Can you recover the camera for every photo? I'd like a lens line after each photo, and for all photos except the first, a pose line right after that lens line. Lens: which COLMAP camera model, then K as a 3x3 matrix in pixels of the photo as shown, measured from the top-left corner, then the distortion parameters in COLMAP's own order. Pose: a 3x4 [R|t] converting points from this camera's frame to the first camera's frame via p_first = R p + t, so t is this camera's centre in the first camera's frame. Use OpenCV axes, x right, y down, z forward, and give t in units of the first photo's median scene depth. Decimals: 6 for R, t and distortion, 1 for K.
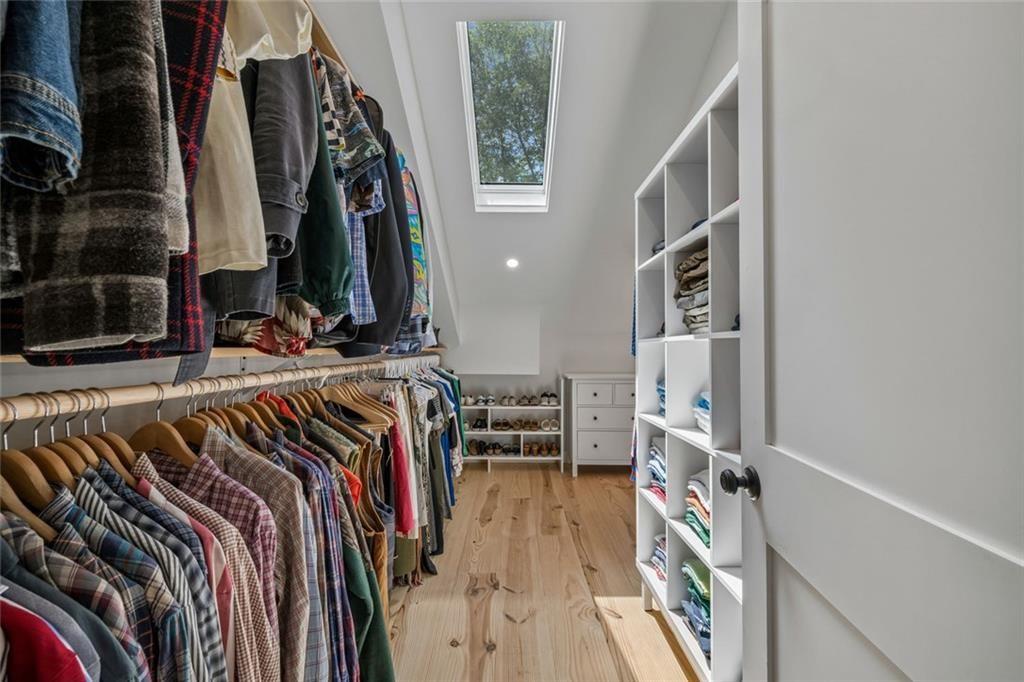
lens RADIAL K [[412.5, 0, 509.9], [0, 412.5, 344.3], [0, 0, 1]] dist [0.000738, 0.000079]
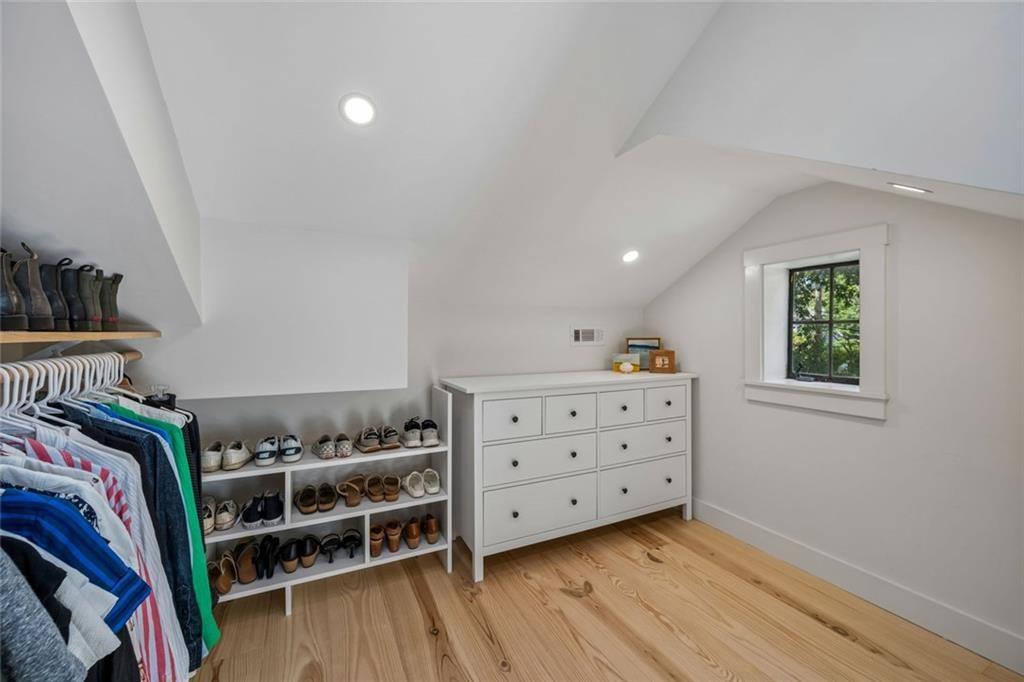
lens RADIAL K [[412.5, 0, 523.3], [0, 412.5, 338.7], [0, 0, 1]] dist [0.000738, 0.000079]
pose [[0.883664, -0.005611, 0.468087, -0.033196], [-0.003807, 0.999809, 0.019171, 0.005539], [-0.468105, -0.018722, 0.883474, 0.491645]]
